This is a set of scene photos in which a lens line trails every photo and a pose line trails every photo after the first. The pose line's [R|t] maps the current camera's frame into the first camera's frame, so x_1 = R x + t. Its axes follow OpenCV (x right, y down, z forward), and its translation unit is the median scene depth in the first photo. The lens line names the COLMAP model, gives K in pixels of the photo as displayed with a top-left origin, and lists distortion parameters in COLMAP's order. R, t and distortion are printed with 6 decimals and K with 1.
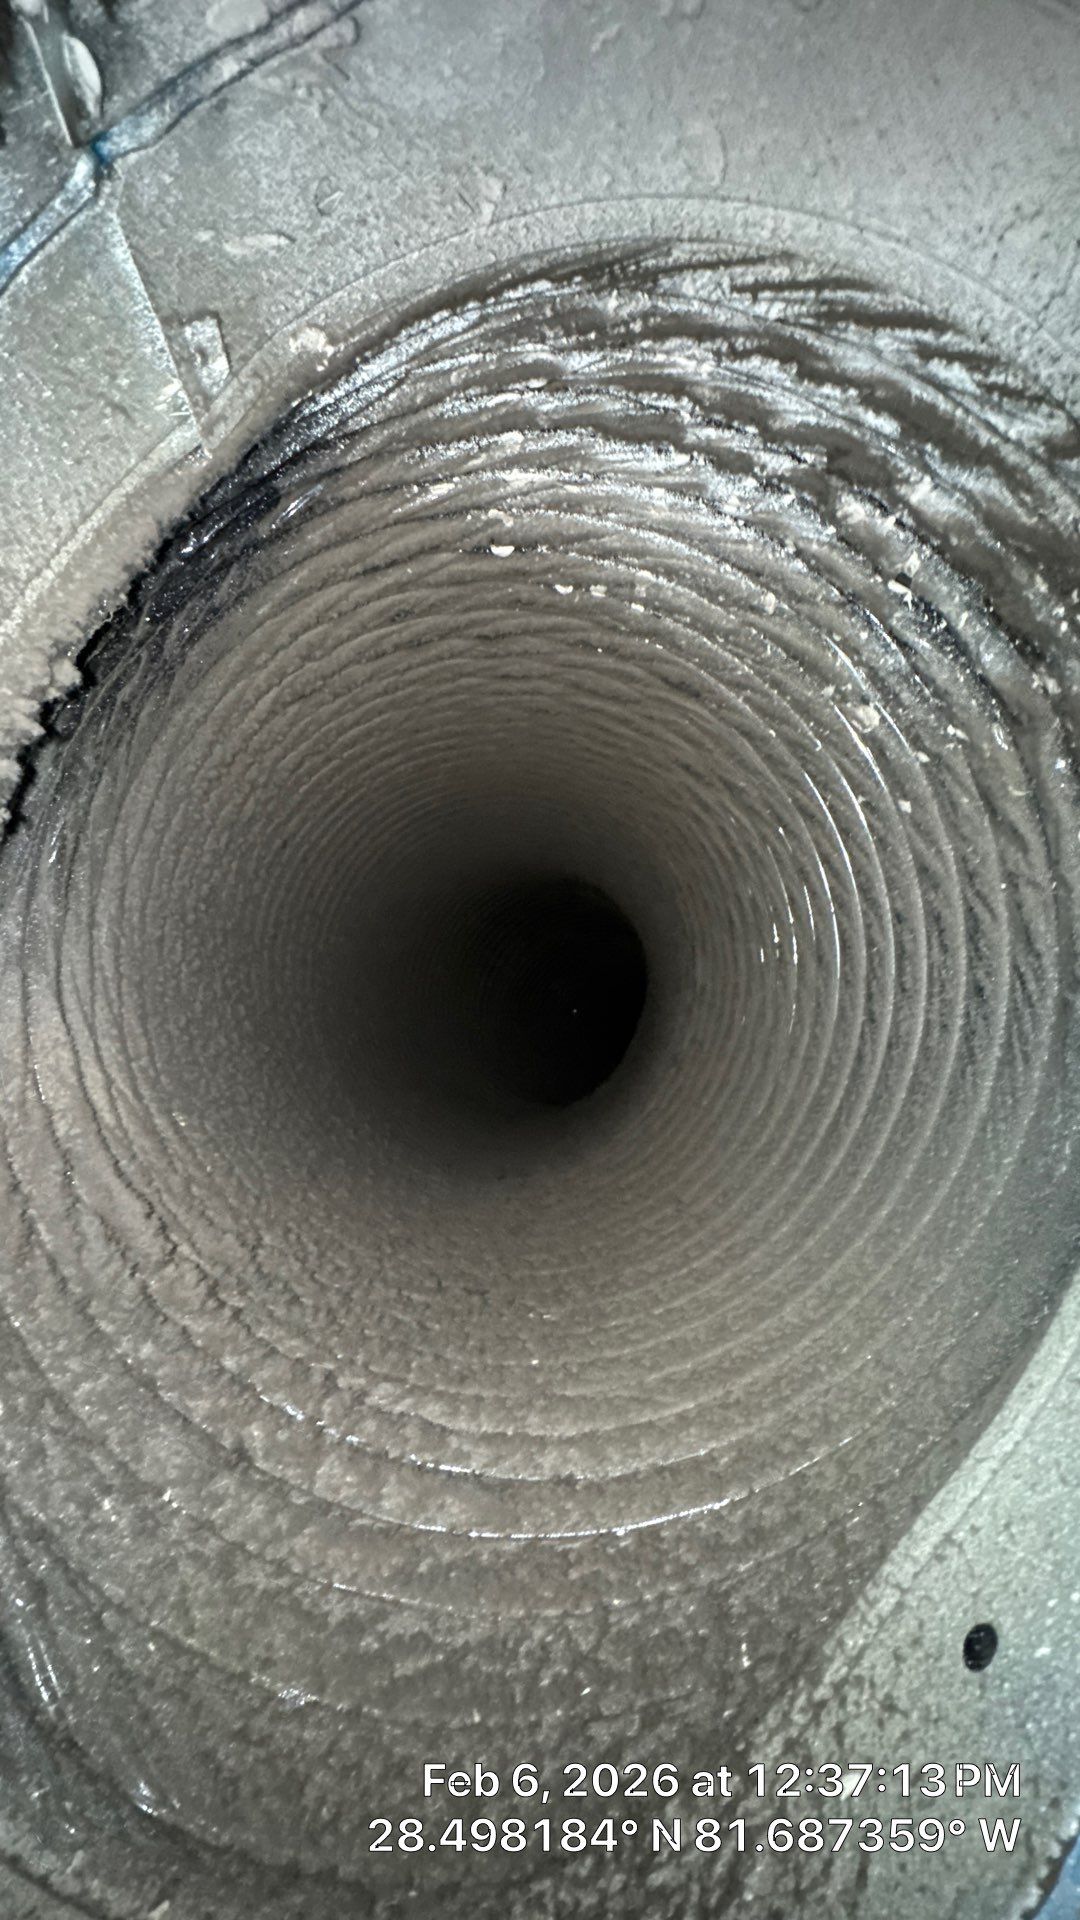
lens RADIAL K [[767.2, 0, 535.6], [0, 767.2, 955.5], [0, 0, 1]] dist [0.000906, 0.000007]
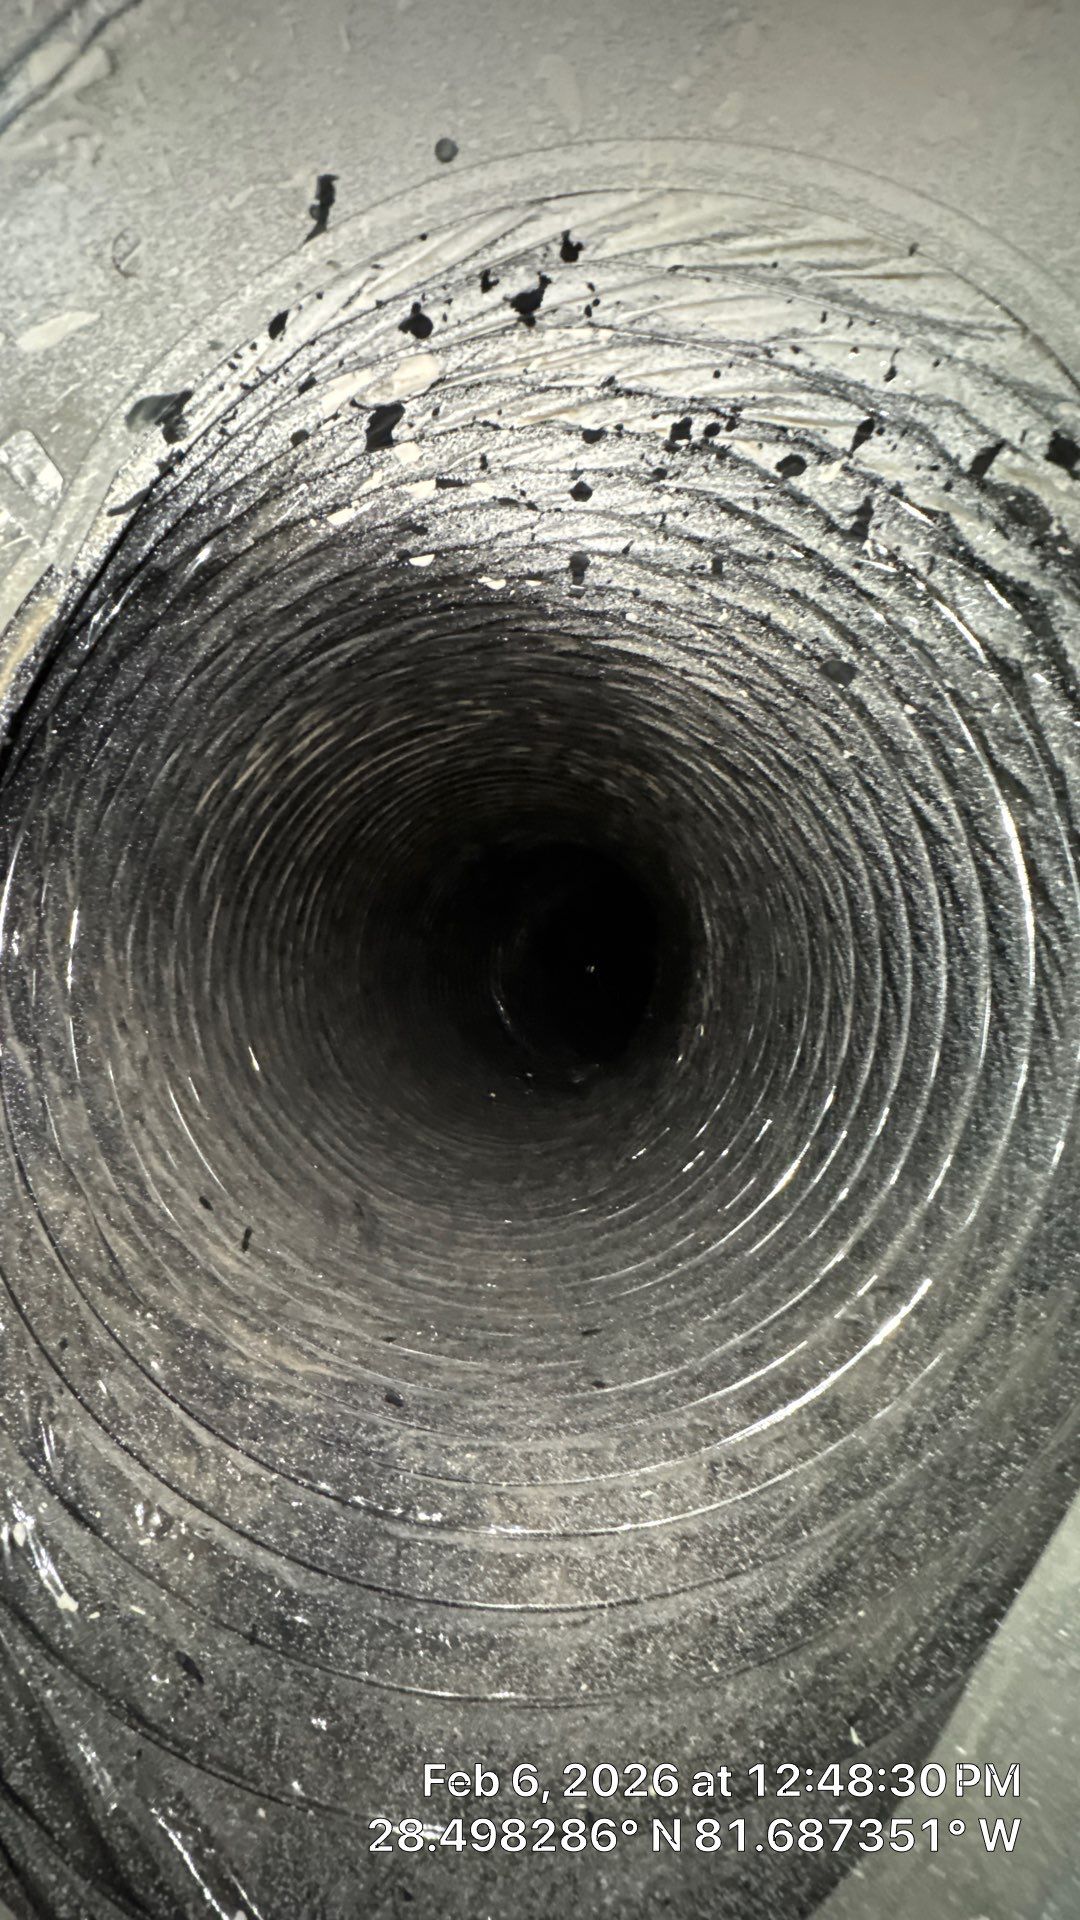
lens RADIAL K [[767.2, 0, 535.6], [0, 767.2, 955.5], [0, 0, 1]] dist [0.000906, 0.000007]
pose [[0.985046, -0.170322, -0.025977, 0.036599], [0.171789, 0.982455, 0.072605, -0.111591], [0.013155, -0.075982, 0.997022, 0.049813]]
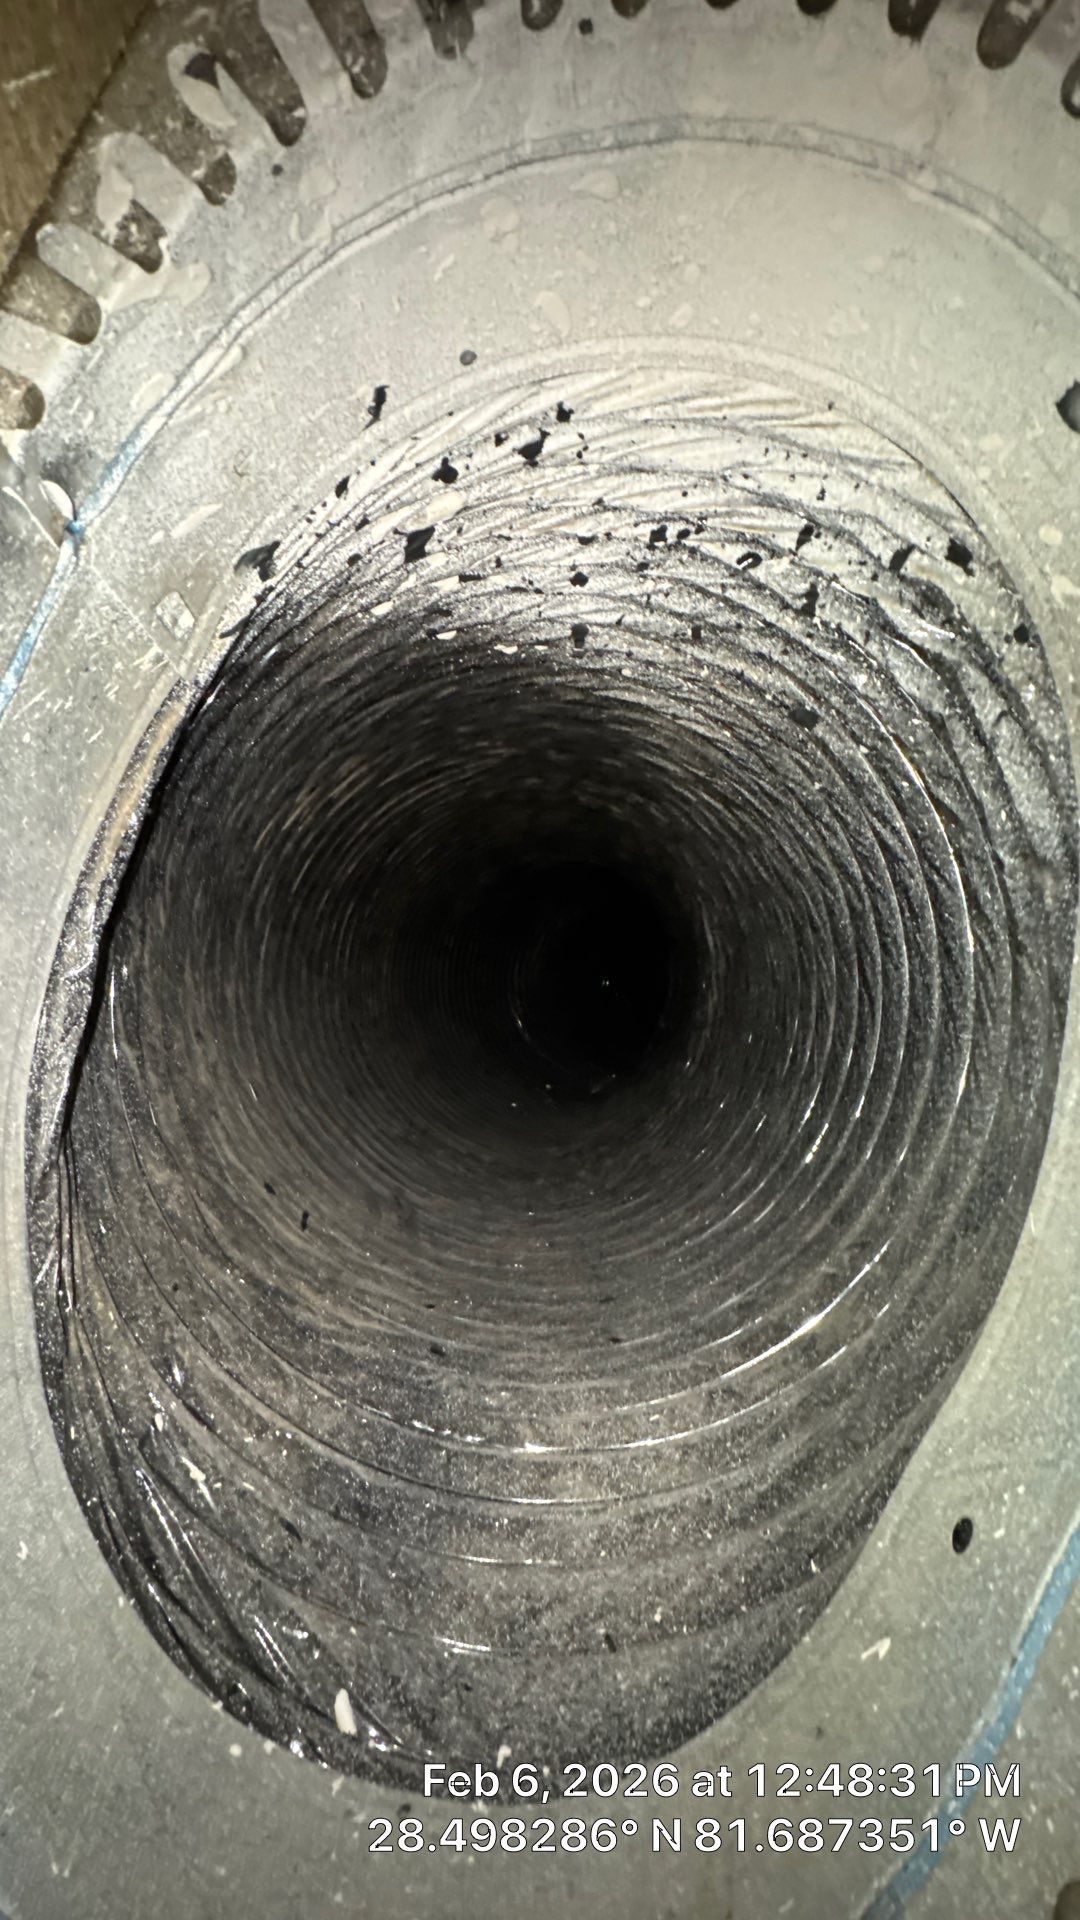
lens RADIAL K [[767.2, 0, 535.6], [0, 767.2, 955.5], [0, 0, 1]] dist [0.000906, 0.000007]
pose [[0.980040, -0.194299, -0.042071, 0.040660], [0.196129, 0.979551, 0.044873, -0.112286], [0.032492, -0.052229, 0.998106, -0.116536]]
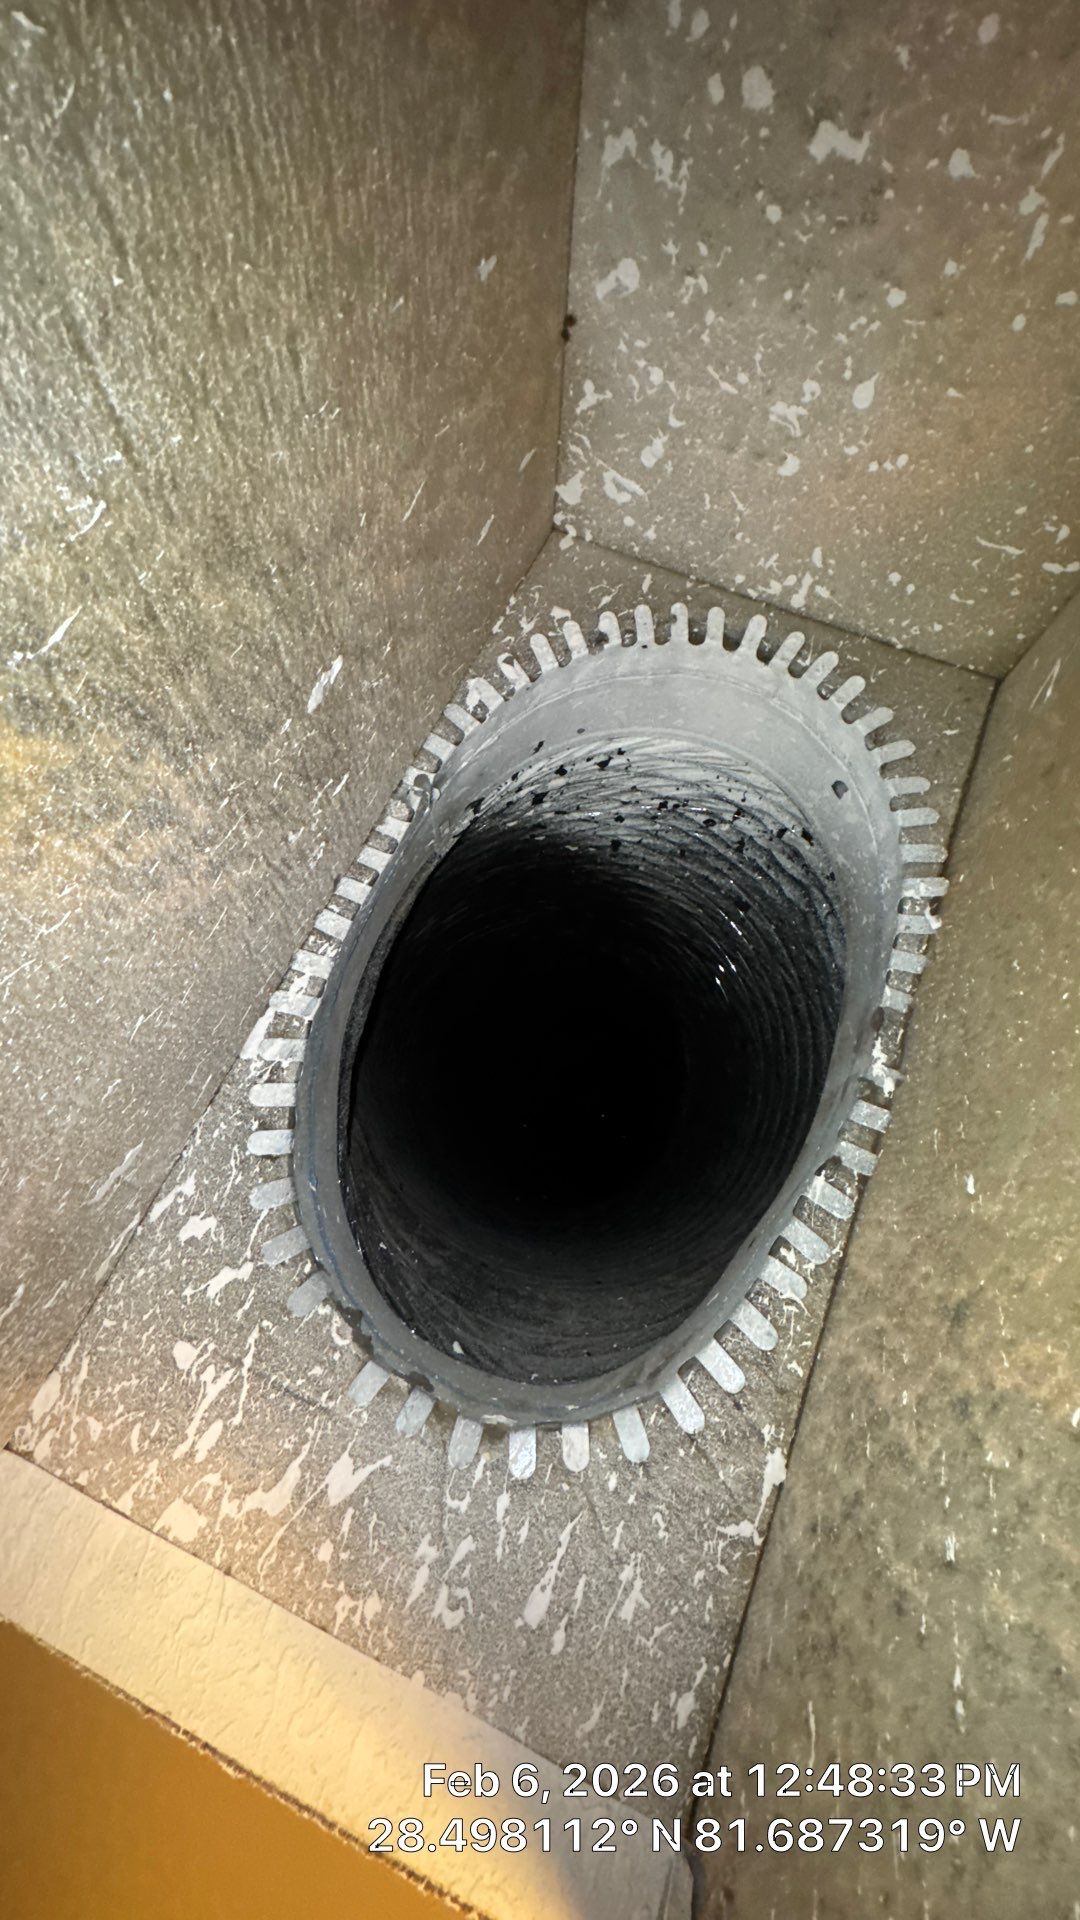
lens RADIAL K [[767.2, 0, 535.6], [0, 767.2, 955.5], [0, 0, 1]] dist [0.000906, 0.000007]
pose [[0.995875, -0.089581, -0.014460, -0.056484], [0.086072, 0.983020, -0.162061, 0.069647], [0.028732, 0.160148, 0.986675, -0.881270]]
